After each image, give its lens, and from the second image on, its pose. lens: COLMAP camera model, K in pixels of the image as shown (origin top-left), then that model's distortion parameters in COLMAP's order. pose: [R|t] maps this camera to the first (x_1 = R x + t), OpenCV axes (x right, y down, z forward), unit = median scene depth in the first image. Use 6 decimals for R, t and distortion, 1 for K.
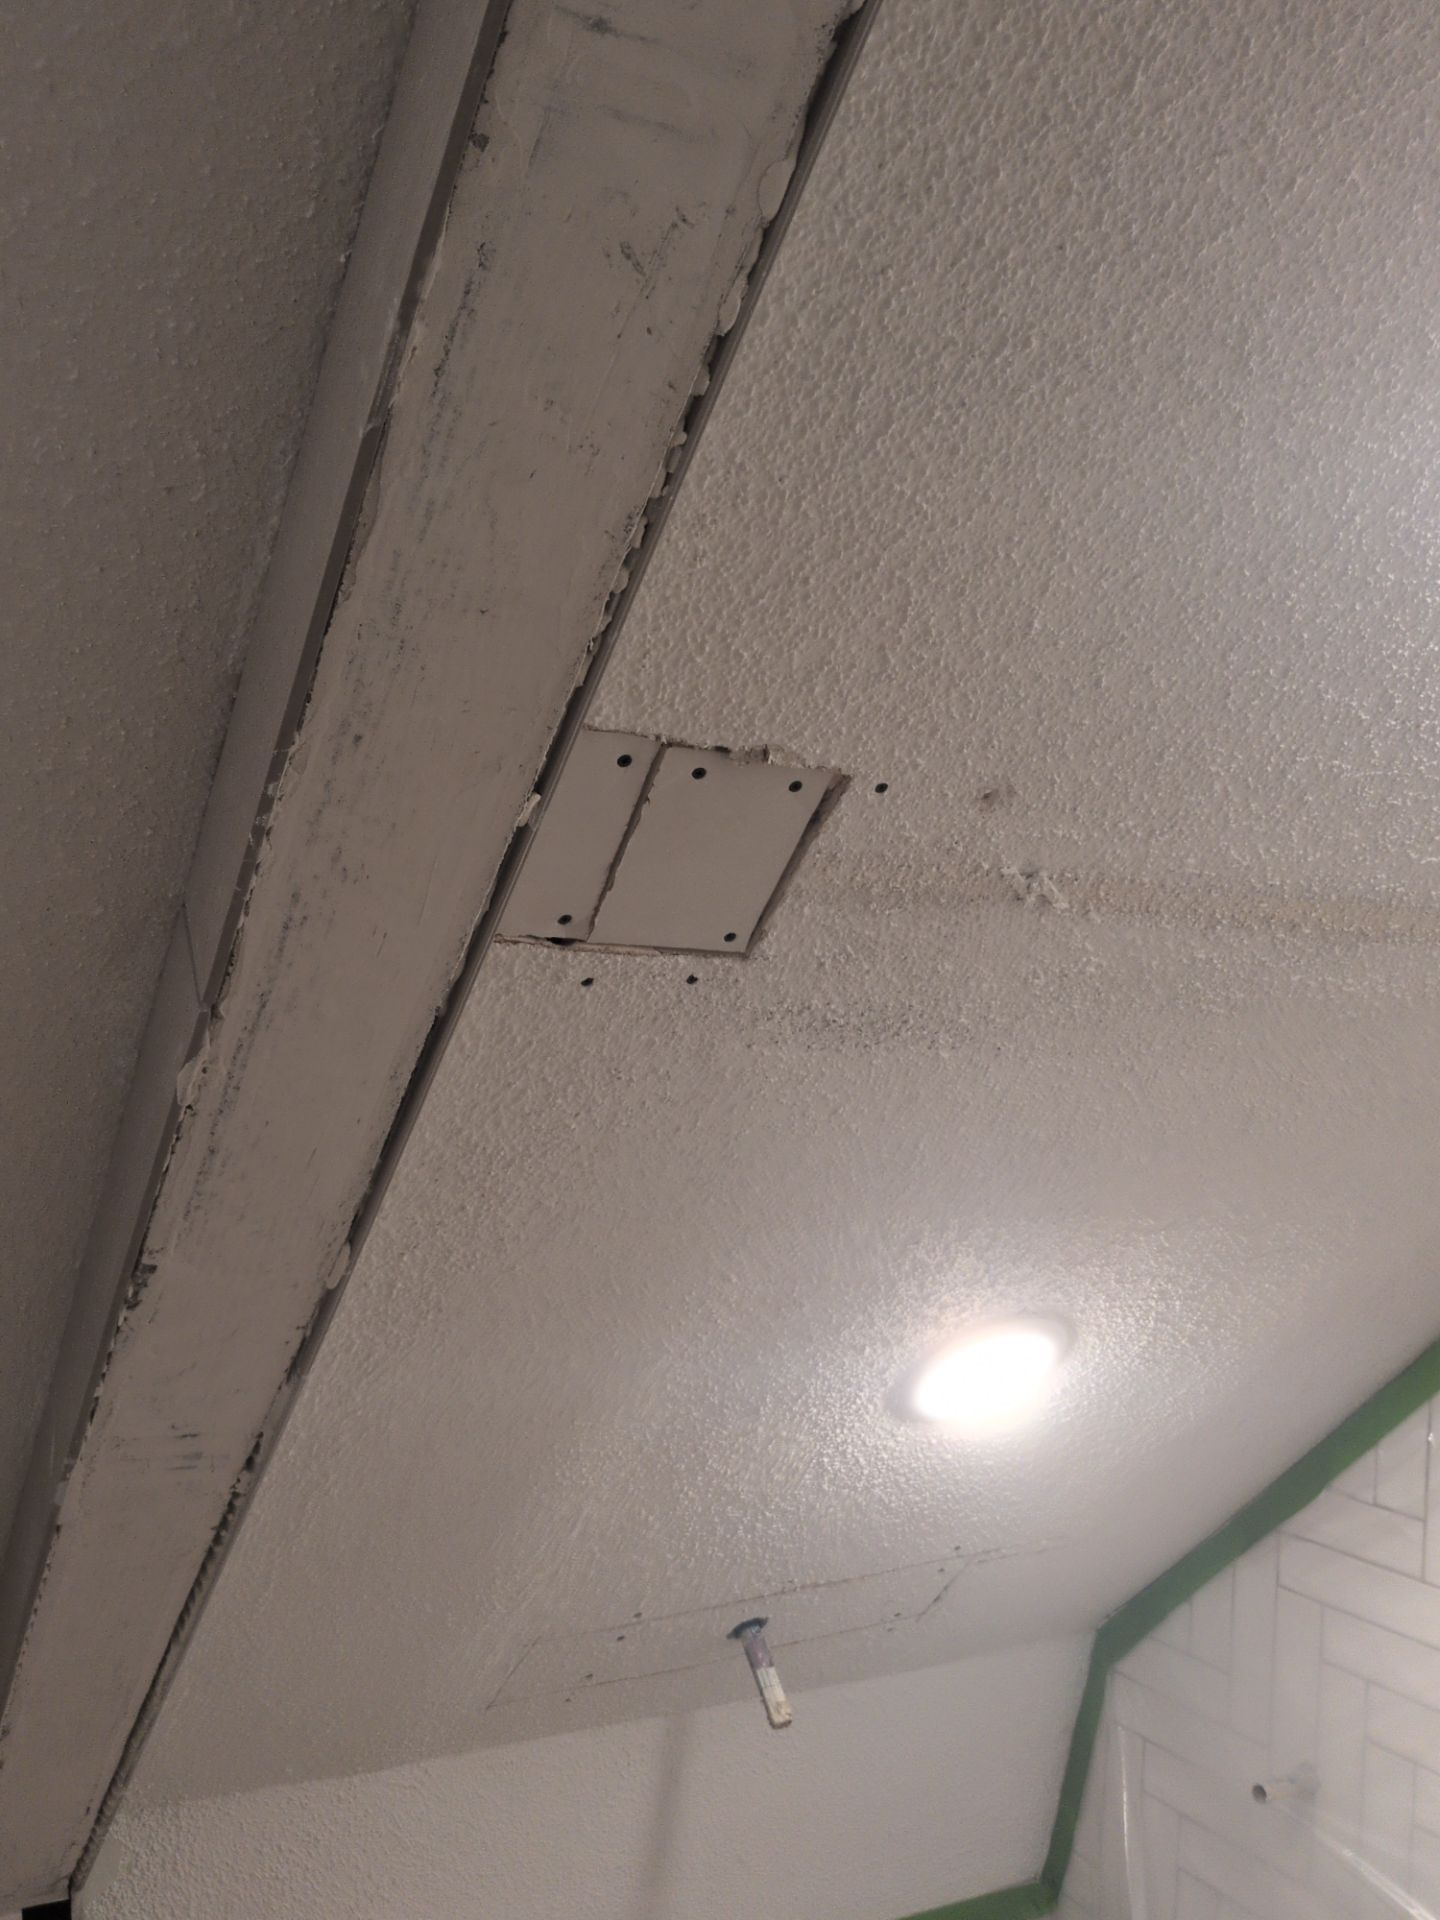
lens RADIAL K [[1622.5, 0, 720.0], [0, 1622.5, 960.0], [0, 0, 1]] dist [0.093817, -0.179118]
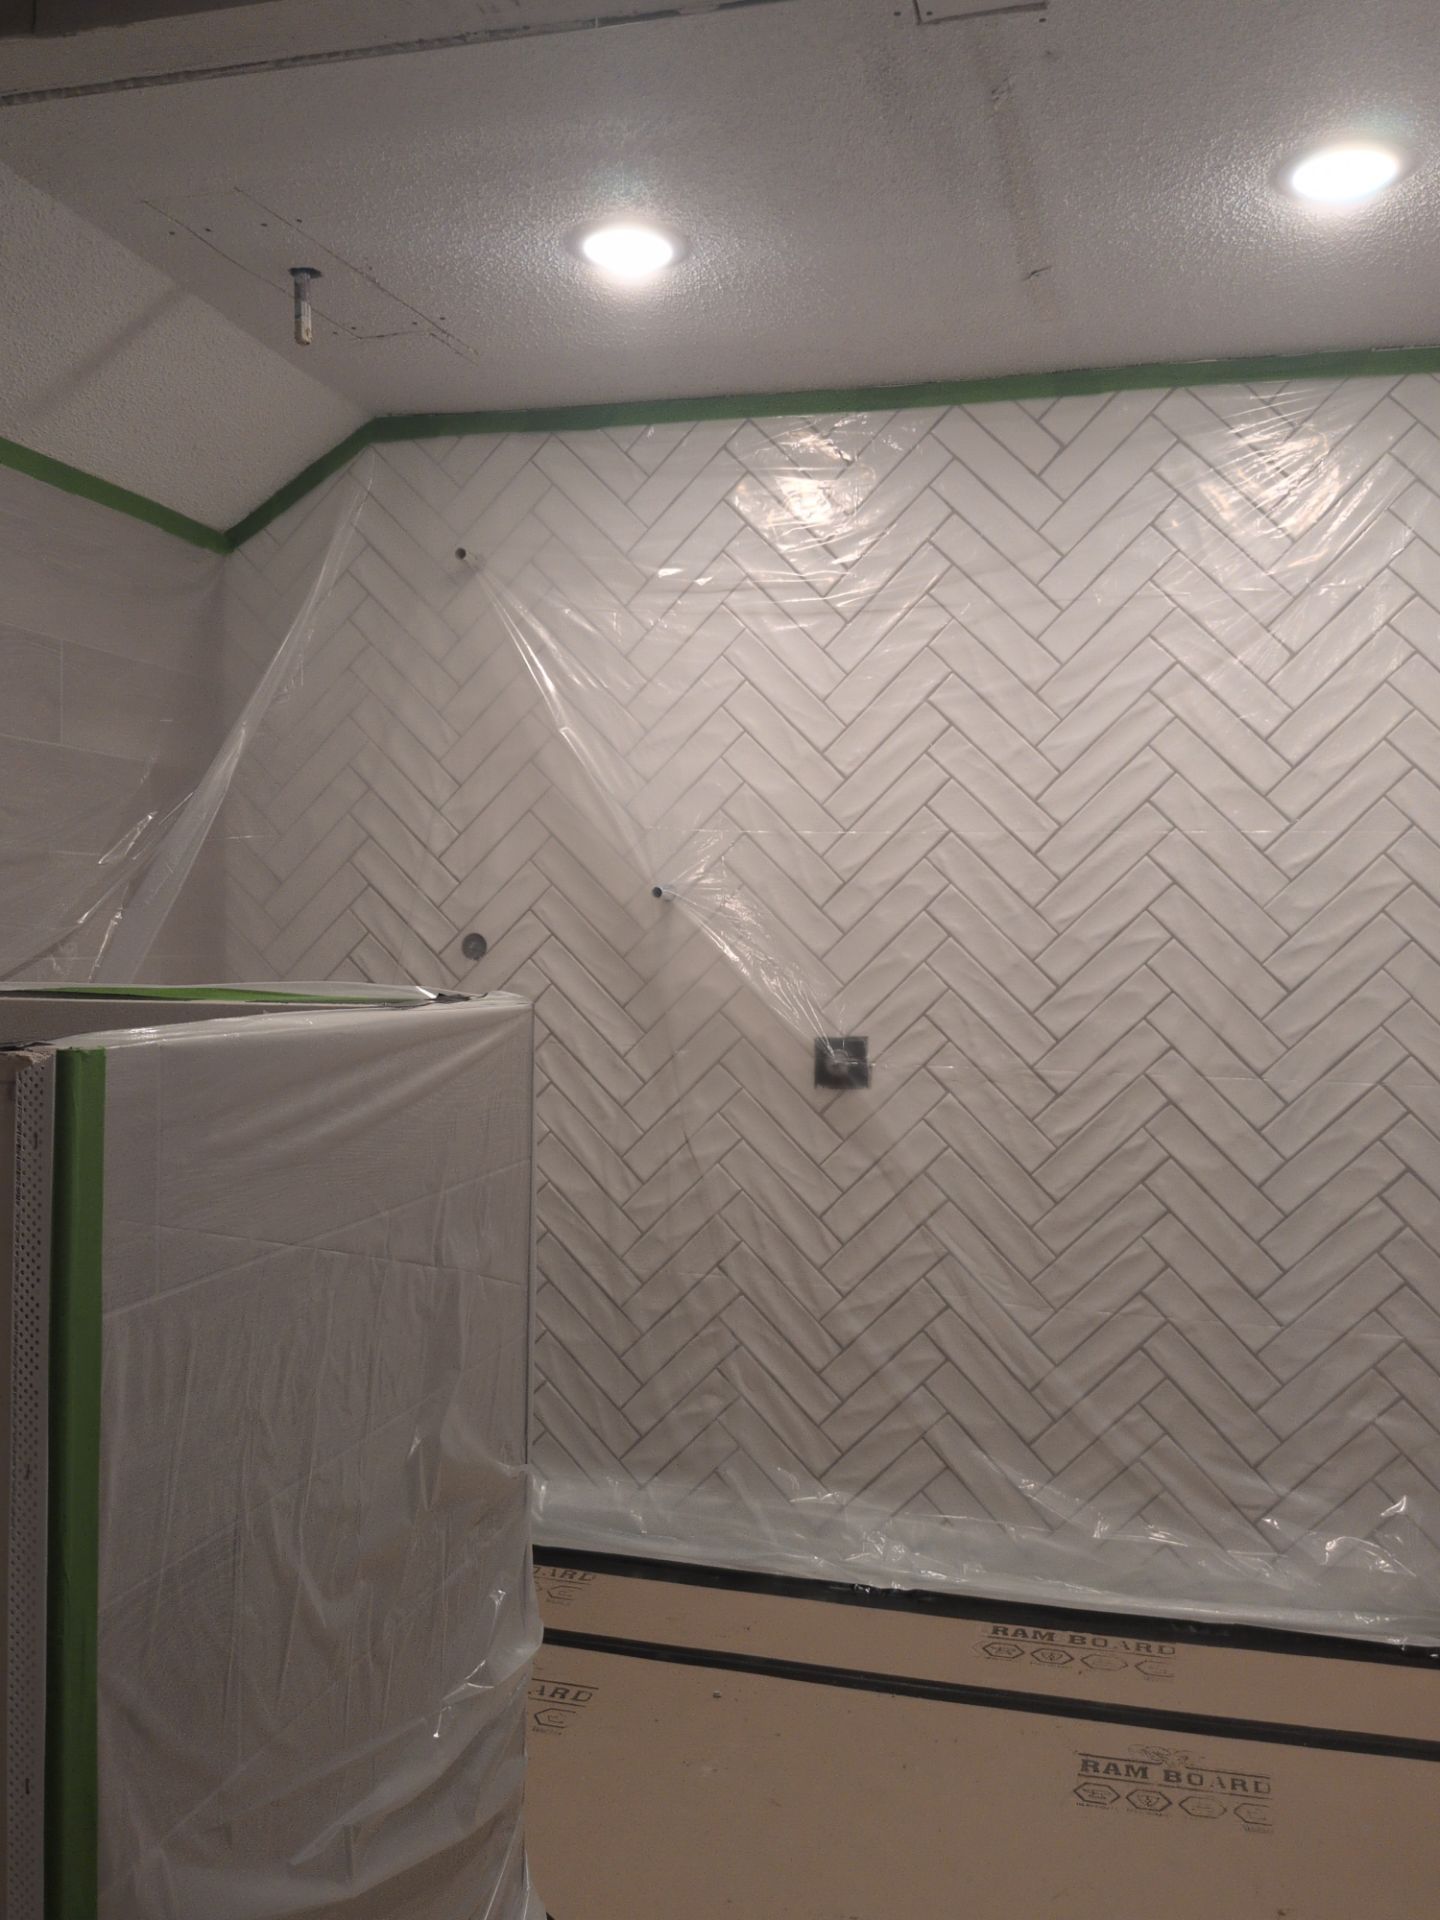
lens RADIAL K [[1622.5, 0, 720.0], [0, 1622.5, 960.0], [0, 0, 1]] dist [0.093817, -0.179118]
pose [[0.615192, 0.326127, 0.717760, -0.529314], [-0.674453, 0.689140, 0.264950, 0.185238], [-0.408230, -0.647091, 0.643911, -0.389872]]
